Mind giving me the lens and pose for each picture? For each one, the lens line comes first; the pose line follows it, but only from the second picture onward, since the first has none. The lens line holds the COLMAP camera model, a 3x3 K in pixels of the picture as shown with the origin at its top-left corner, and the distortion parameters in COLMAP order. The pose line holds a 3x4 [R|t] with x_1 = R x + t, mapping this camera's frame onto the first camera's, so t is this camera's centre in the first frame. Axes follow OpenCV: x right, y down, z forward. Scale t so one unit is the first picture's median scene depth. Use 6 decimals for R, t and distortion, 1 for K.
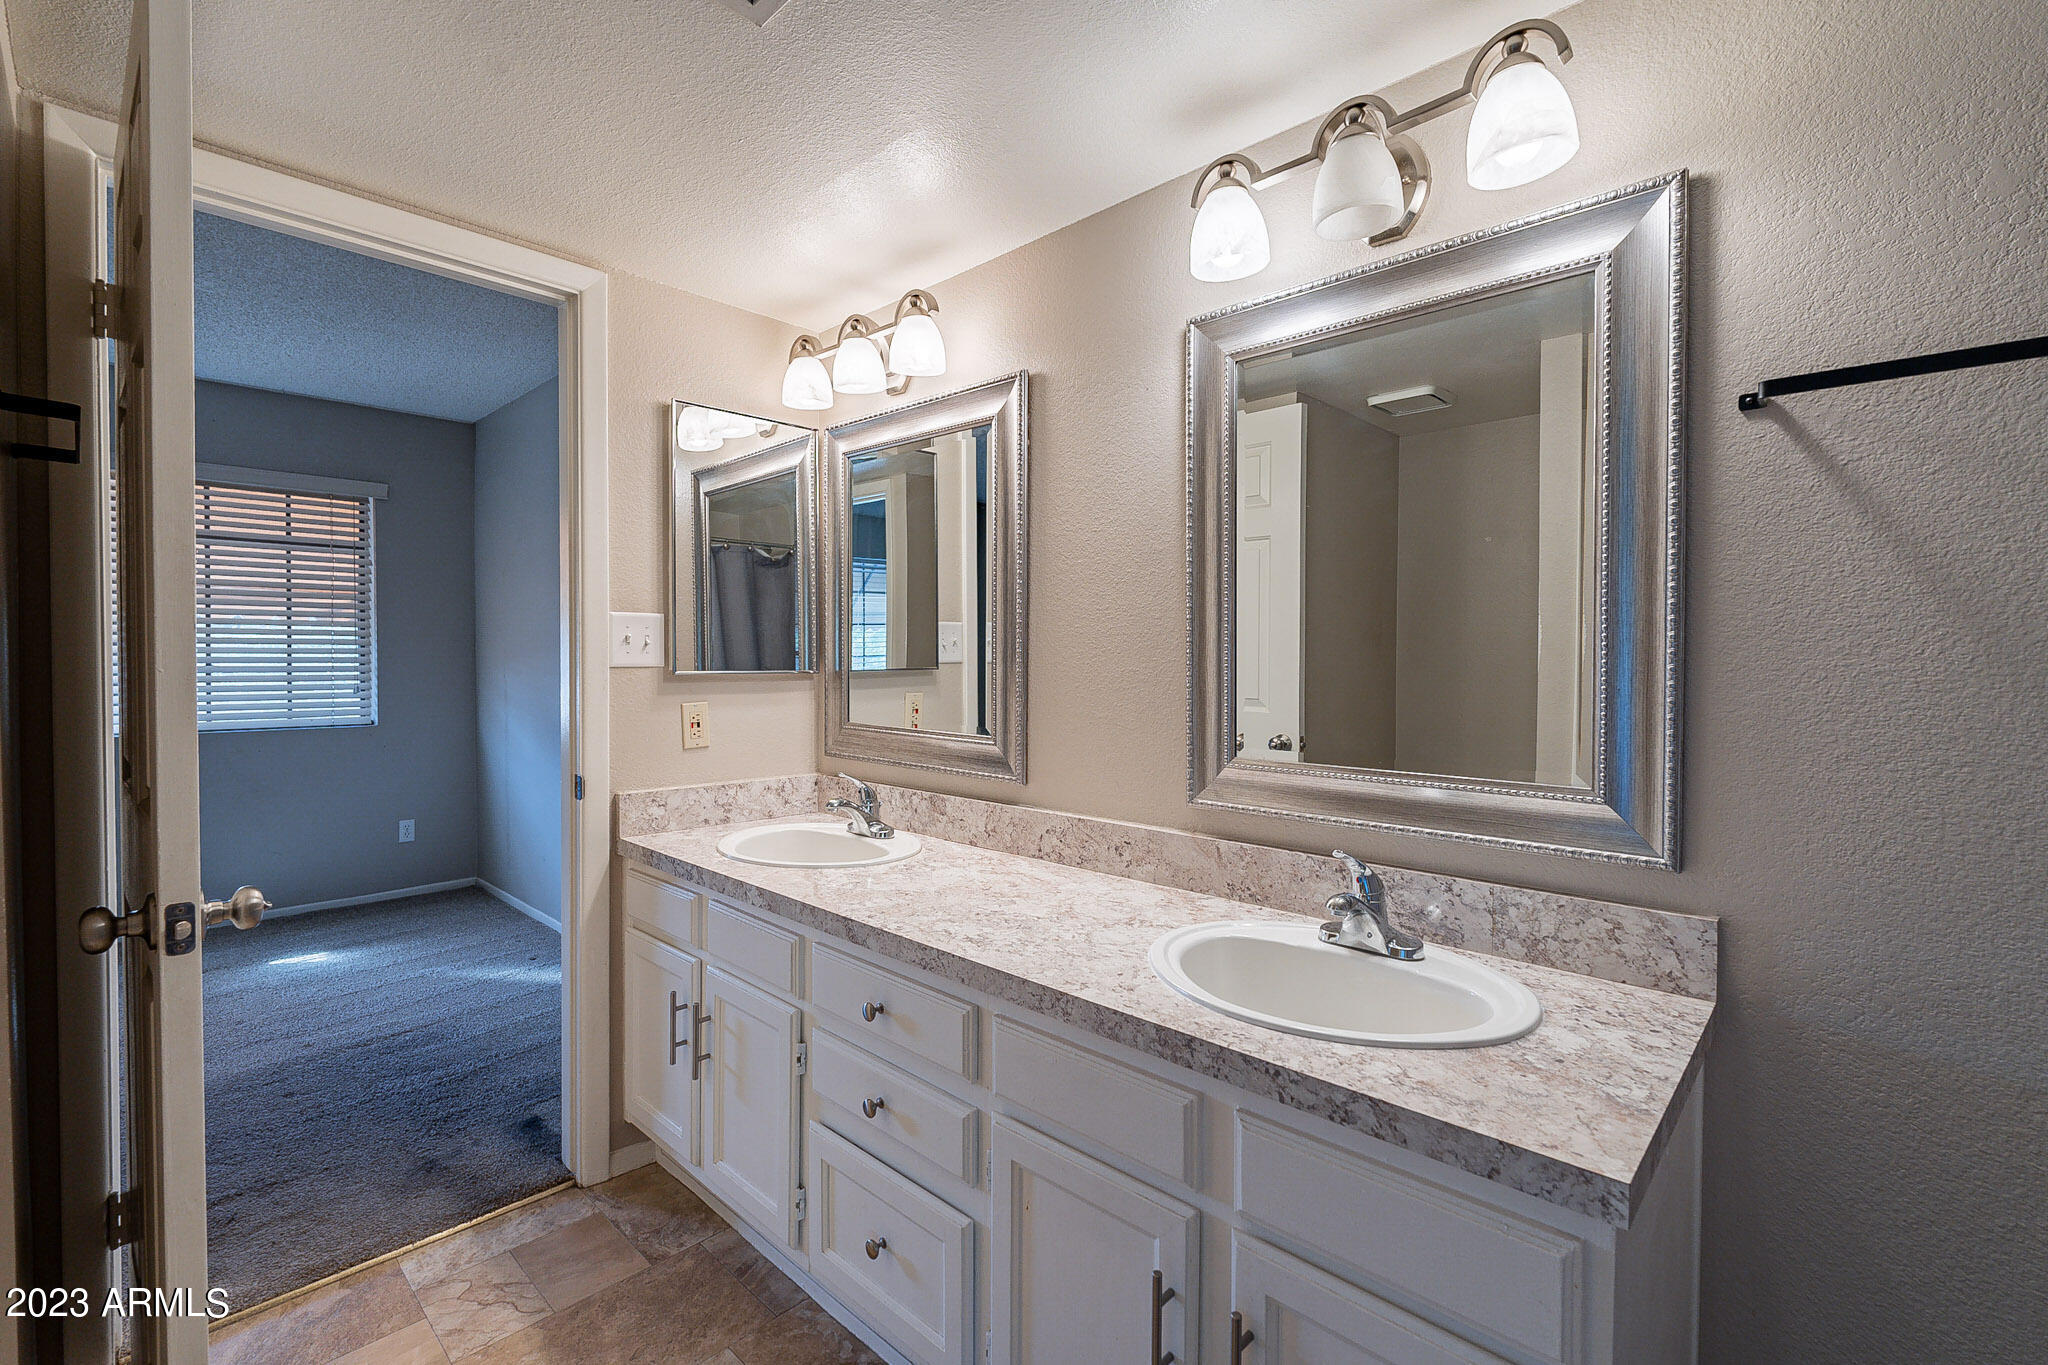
lens RADIAL K [[897.4, 0, 1022.5], [0, 897.4, 674.9], [0, 0, 1]] dist [-0.002577, 0.000174]
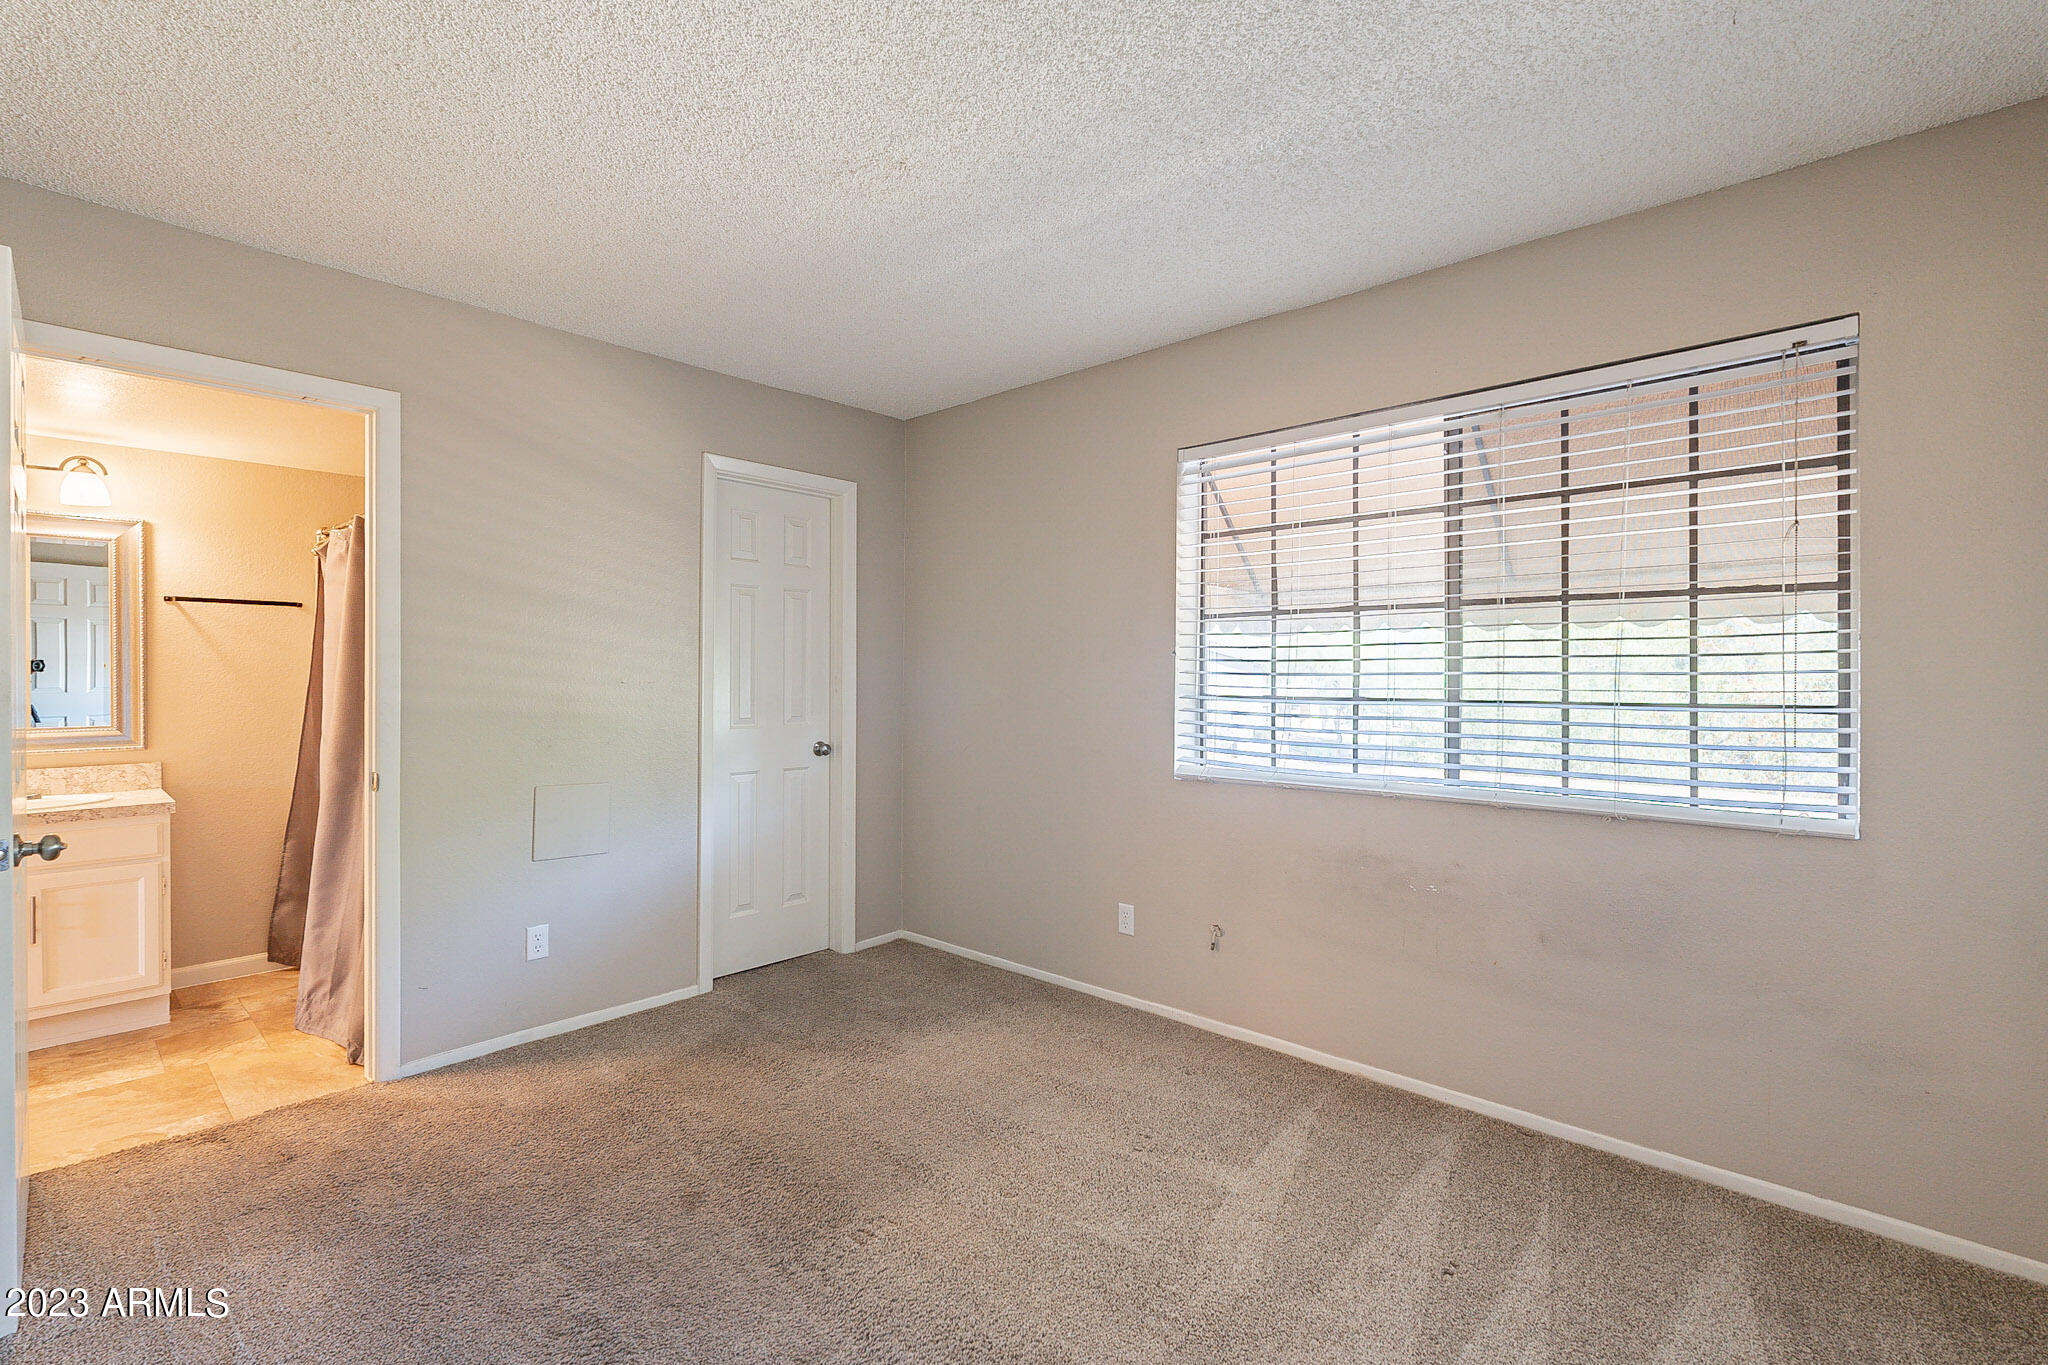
lens RADIAL K [[897.4, 0, 1022.5], [0, 897.4, 674.9], [0, 0, 1]] dist [-0.002577, 0.000174]
pose [[-0.032612, -0.001821, 0.999466, -2.427034], [0.018153, 0.999832, 0.002414, 0.012145], [-0.999303, 0.018222, -0.032573, -1.895956]]
